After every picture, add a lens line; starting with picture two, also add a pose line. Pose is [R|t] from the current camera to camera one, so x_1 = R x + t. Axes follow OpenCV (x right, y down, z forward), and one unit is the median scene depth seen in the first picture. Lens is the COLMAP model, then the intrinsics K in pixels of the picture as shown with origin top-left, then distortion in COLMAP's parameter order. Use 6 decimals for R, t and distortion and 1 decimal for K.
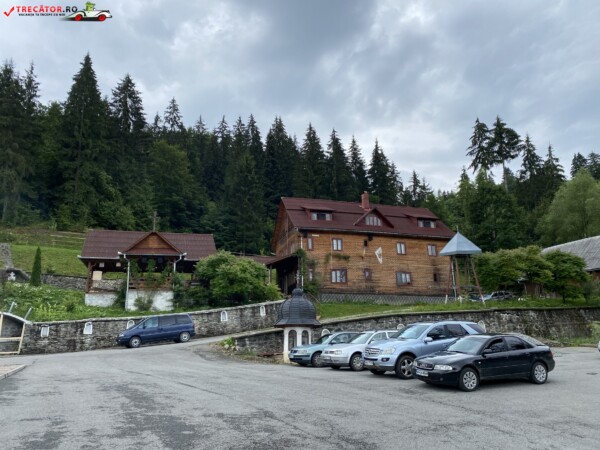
lens RADIAL K [[446.7, 0, 293.7], [0, 446.7, 222.0], [0, 0, 1]] dist [0.116276, -0.126732]
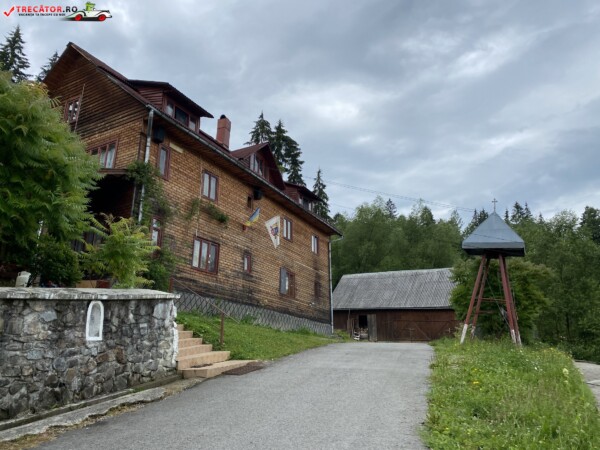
lens RADIAL K [[446.7, 0, 293.7], [0, 446.7, 222.0], [0, 0, 1]] dist [0.116276, -0.126732]
pose [[0.688659, 0.251086, 0.680224, -0.143221], [-0.219395, 0.966311, -0.134572, 0.127932], [-0.691097, -0.056563, 0.720545, 0.617706]]
